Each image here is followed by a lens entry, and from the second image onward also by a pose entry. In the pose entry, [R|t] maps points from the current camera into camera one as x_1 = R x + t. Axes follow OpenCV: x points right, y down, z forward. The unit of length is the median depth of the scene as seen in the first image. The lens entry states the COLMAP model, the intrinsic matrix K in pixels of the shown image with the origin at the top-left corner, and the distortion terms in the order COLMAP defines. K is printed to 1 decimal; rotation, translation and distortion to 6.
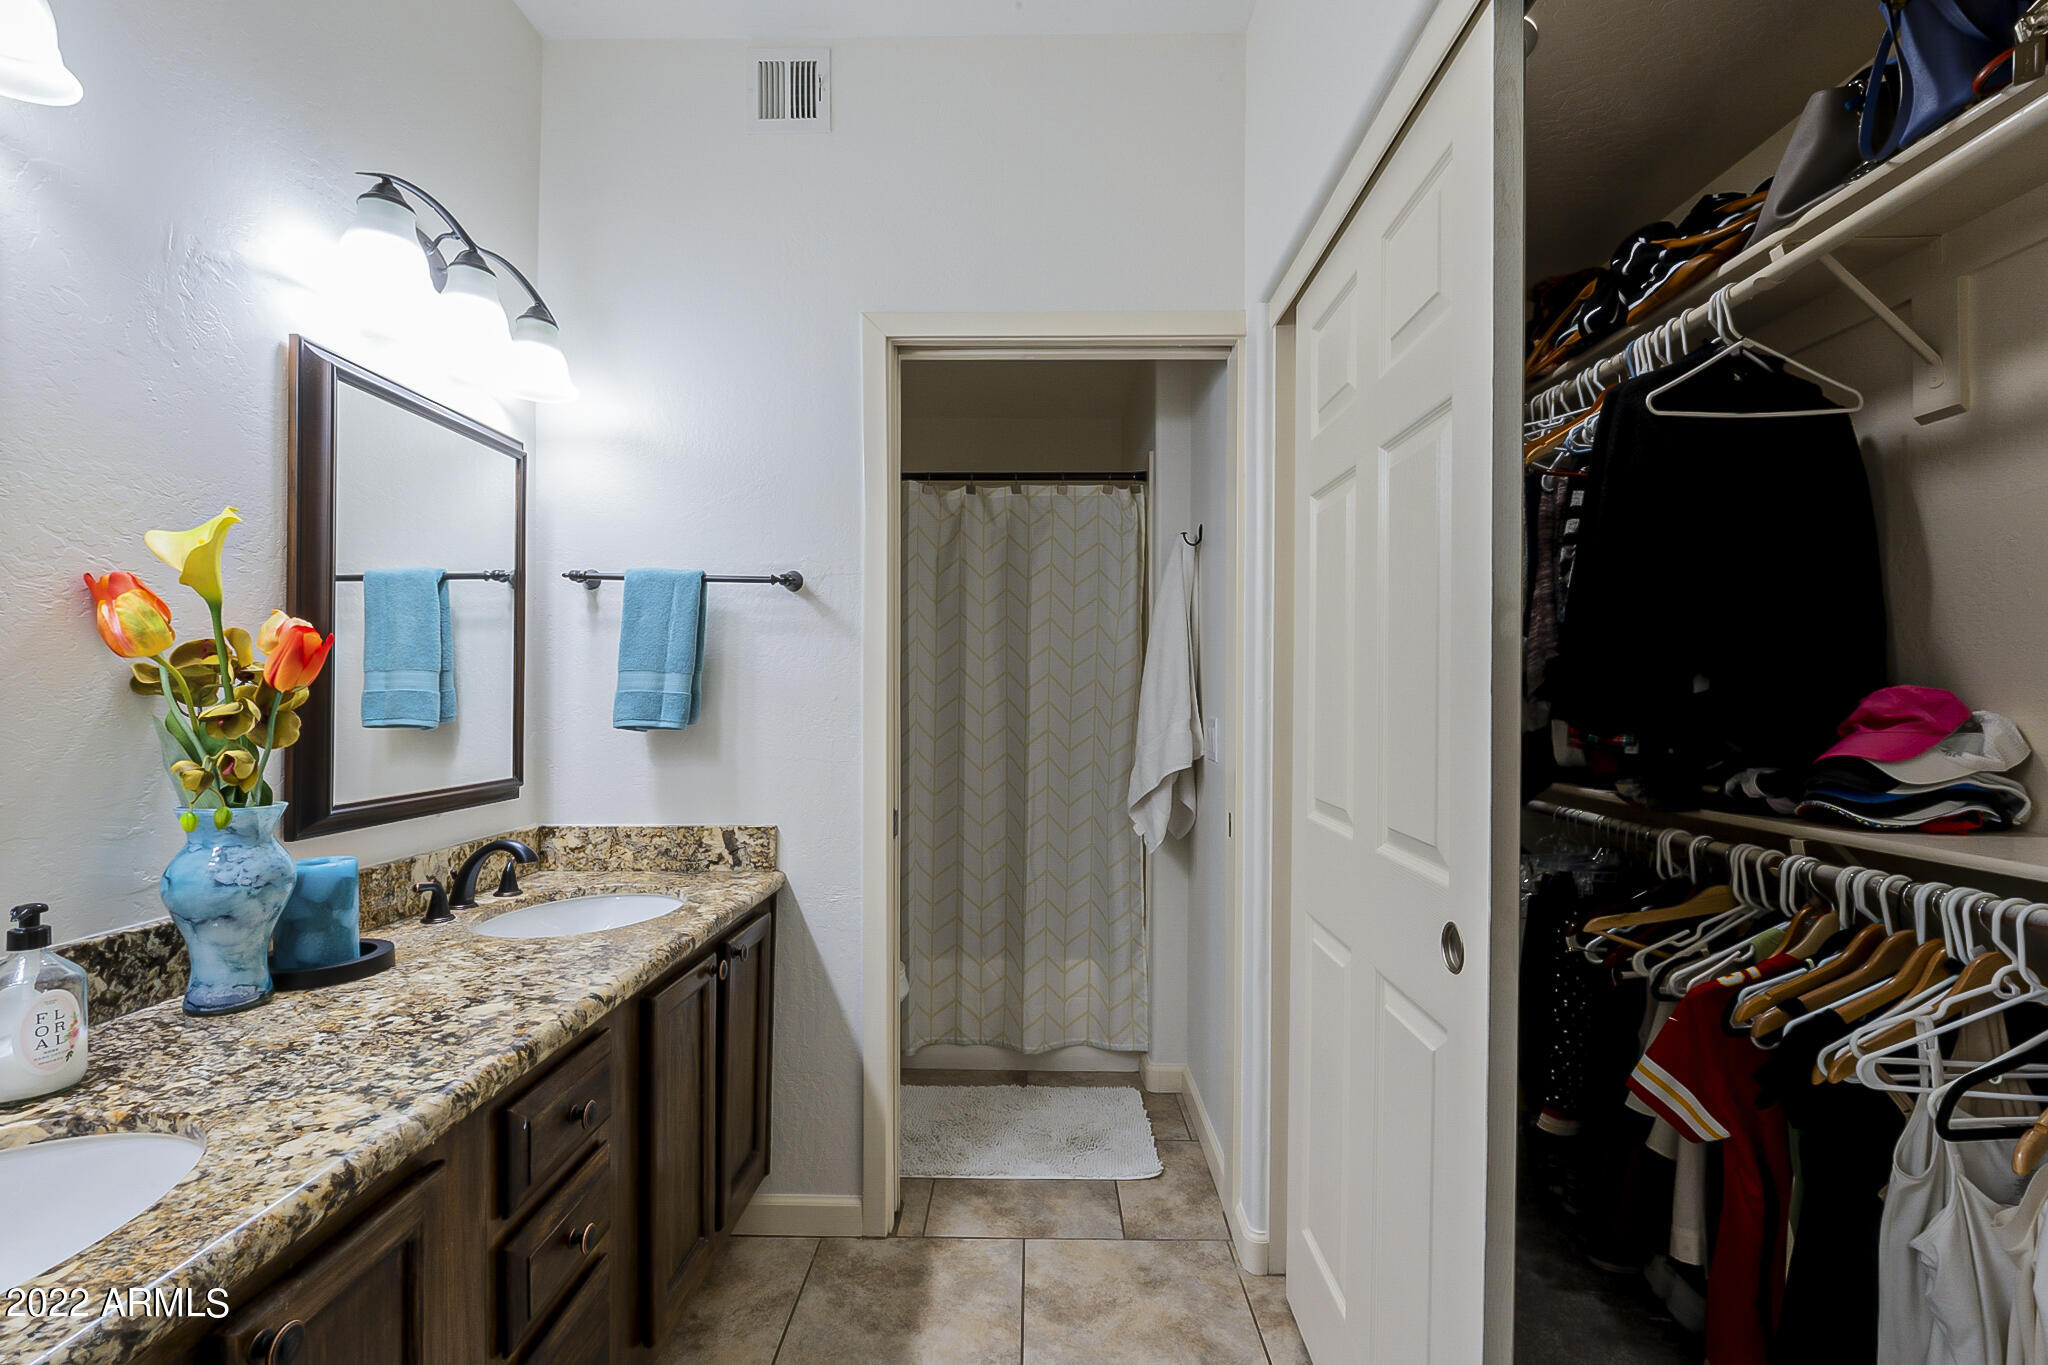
lens RADIAL K [[922.0, 0, 1024.0], [0, 922.0, 682.5], [0, 0, 1]] dist [-0.002698, 0.000417]
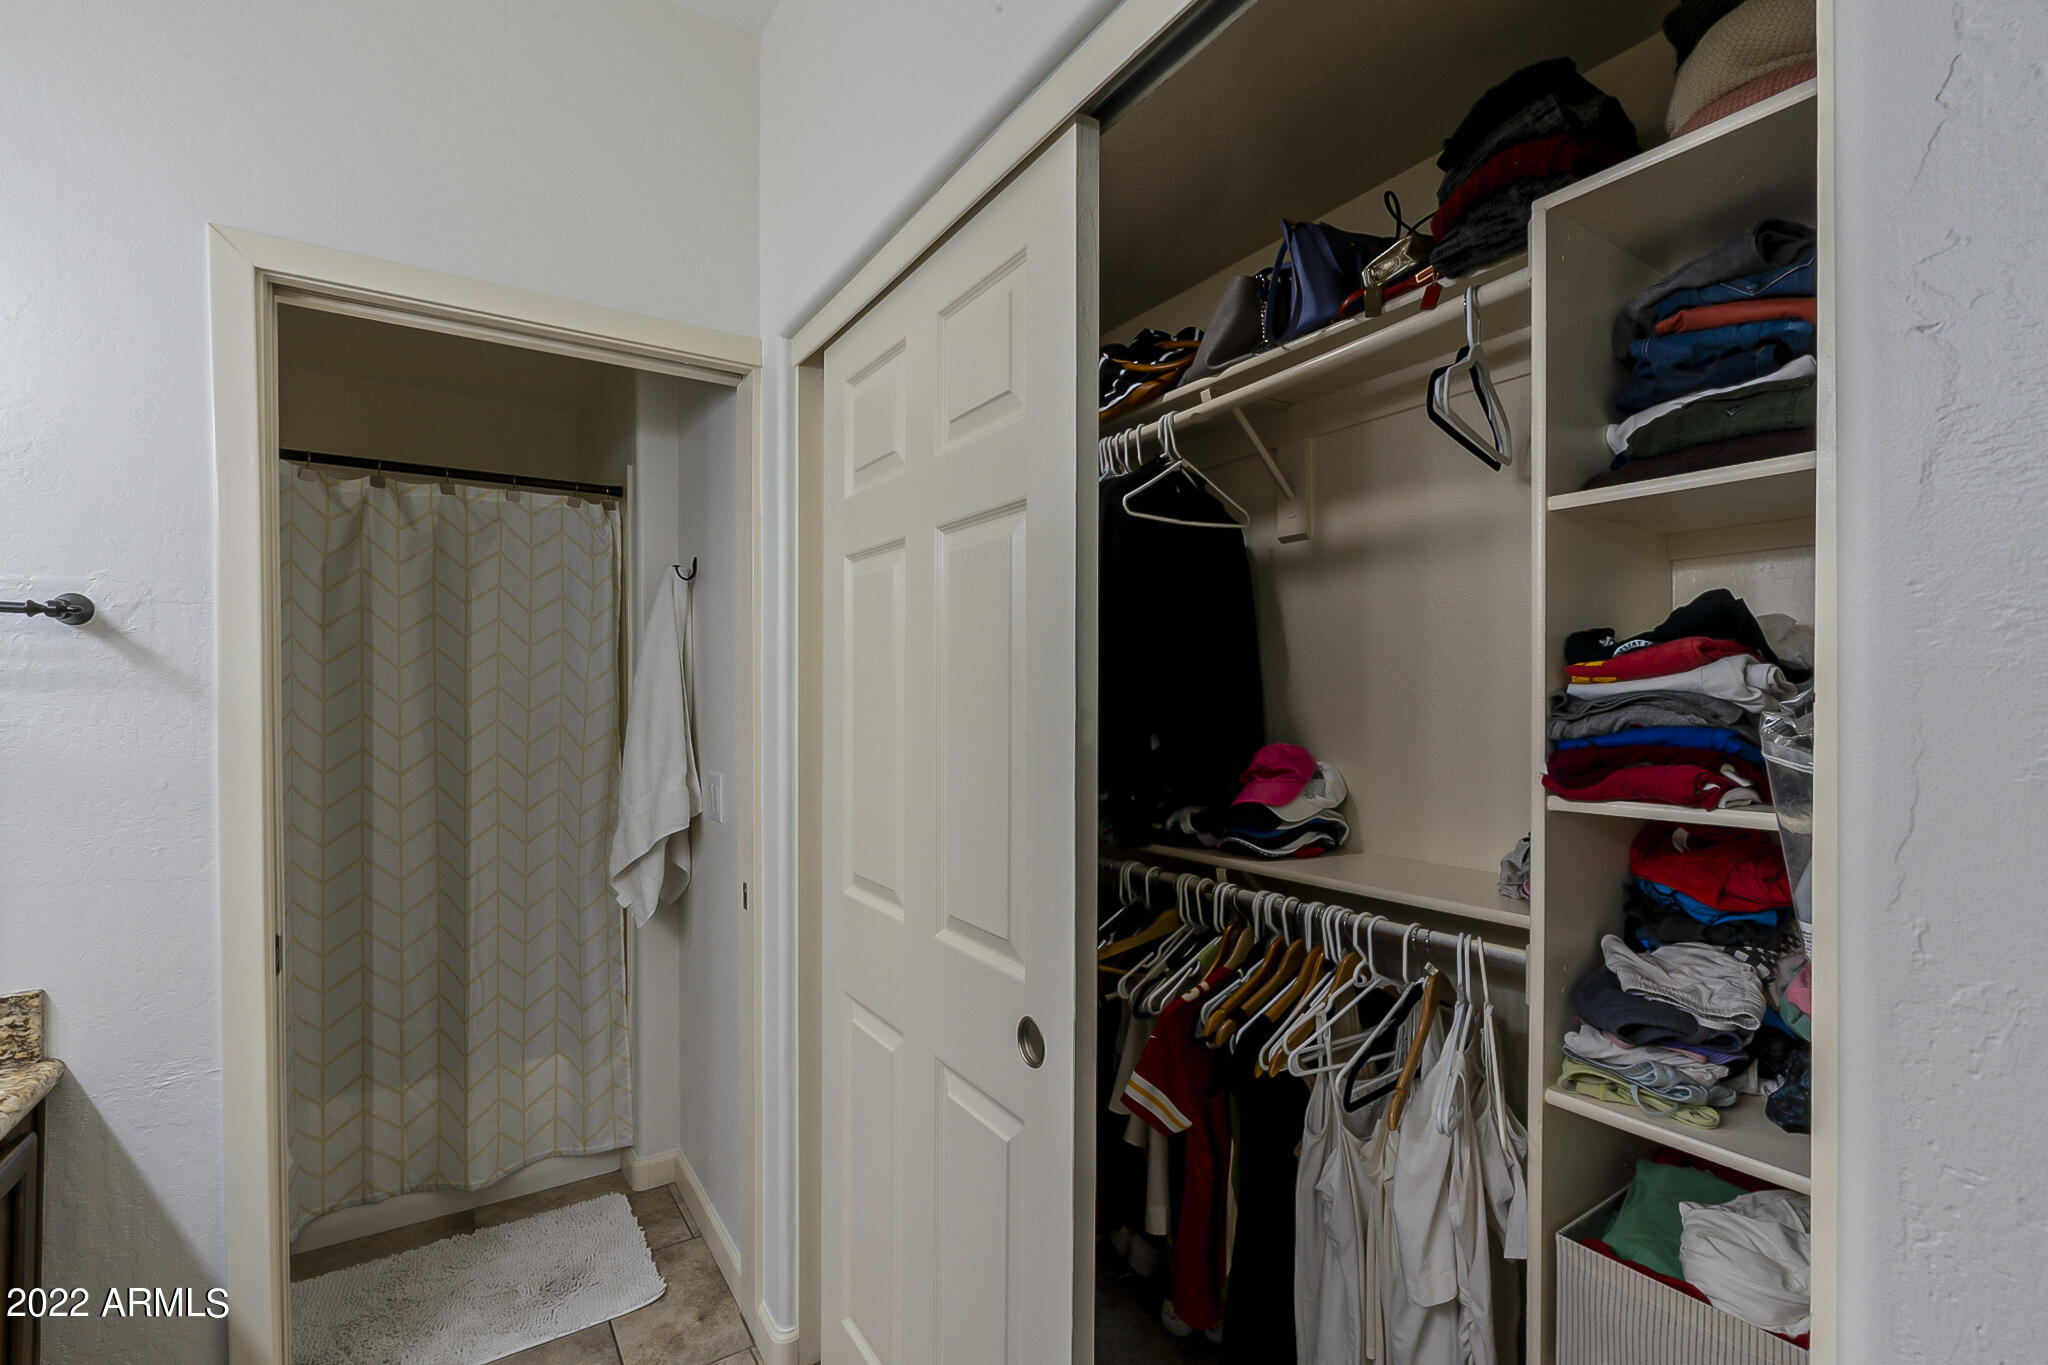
lens RADIAL K [[902.7, 0, 1015.9], [0, 902.7, 689.4], [0, 0, 1]] dist [-0.004635, 0.000597]
pose [[0.825549, -0.006363, 0.564294, -0.073888], [-0.000957, 0.999919, 0.012675, -0.077364], [-0.564329, -0.011004, 0.825476, 0.124019]]
